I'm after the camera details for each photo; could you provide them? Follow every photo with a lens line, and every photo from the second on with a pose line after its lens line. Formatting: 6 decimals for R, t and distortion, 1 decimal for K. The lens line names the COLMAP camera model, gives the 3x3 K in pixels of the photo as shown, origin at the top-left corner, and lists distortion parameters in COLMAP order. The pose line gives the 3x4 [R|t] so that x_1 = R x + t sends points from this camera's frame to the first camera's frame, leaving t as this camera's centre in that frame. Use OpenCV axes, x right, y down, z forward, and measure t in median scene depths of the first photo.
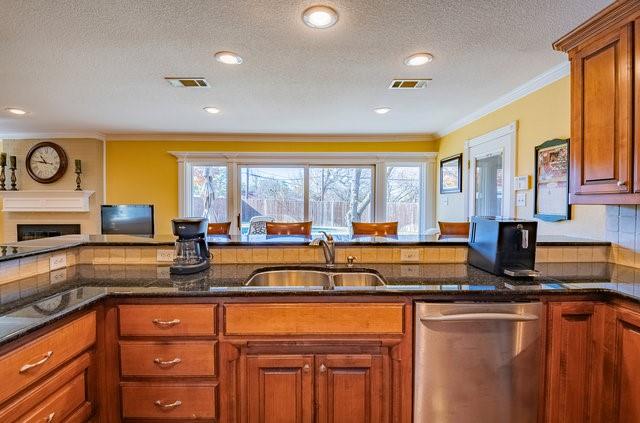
lens RADIAL K [[294.9, 0, 311.9], [0, 294.9, 207.8], [0, 0, 1]] dist [0.000363, -0.014277]
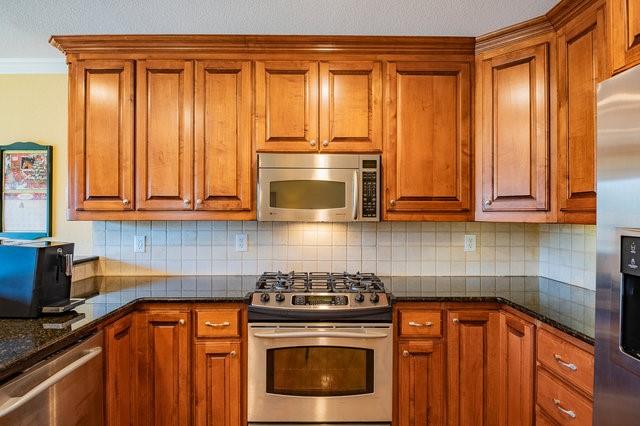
lens RADIAL K [[348.0, 0, 320.0], [0, 348.0, 213.0], [0, 0, 1]] dist [0.000638, -0.019016]
pose [[-0.017875, -0.000279, 0.999840, -0.171496], [0.014237, 0.999899, 0.000534, -0.019125], [-0.999739, 0.014244, -0.017869, 0.178037]]
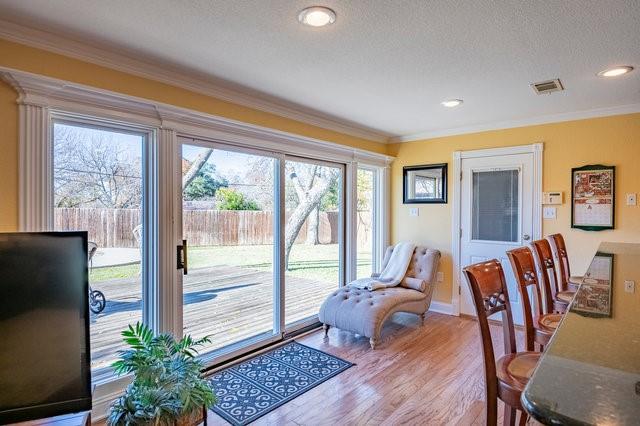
lens RADIAL K [[357.3, 0, 320.0], [0, 357.3, 213.0], [0, 0, 1]] dist [0.000183, -0.000462]
pose [[0.654565, -0.006477, 0.755978, -1.033937], [0.010089, 0.999949, -0.000168, -0.040977], [-0.755938, 0.007737, 0.654597, 0.869638]]
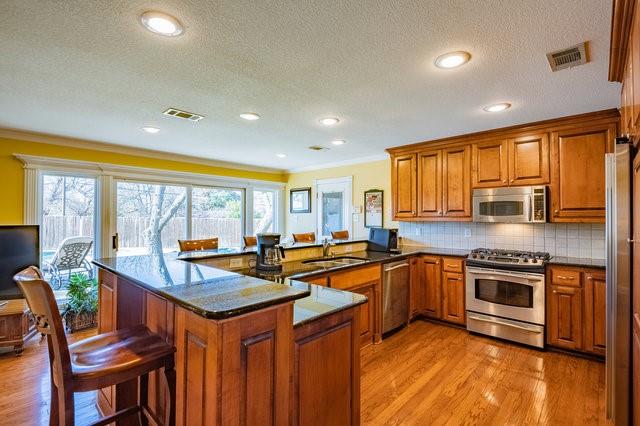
lens RADIAL K [[302.0, 0, 318.5], [0, 302.0, 214.1], [0, 0, 1]] dist [0.021978, -0.018324]
pose [[0.682869, 0.006302, 0.730513, -0.968215], [0.014099, 0.999663, -0.021803, -0.017415], [-0.730404, 0.025188, 0.682550, -0.156274]]
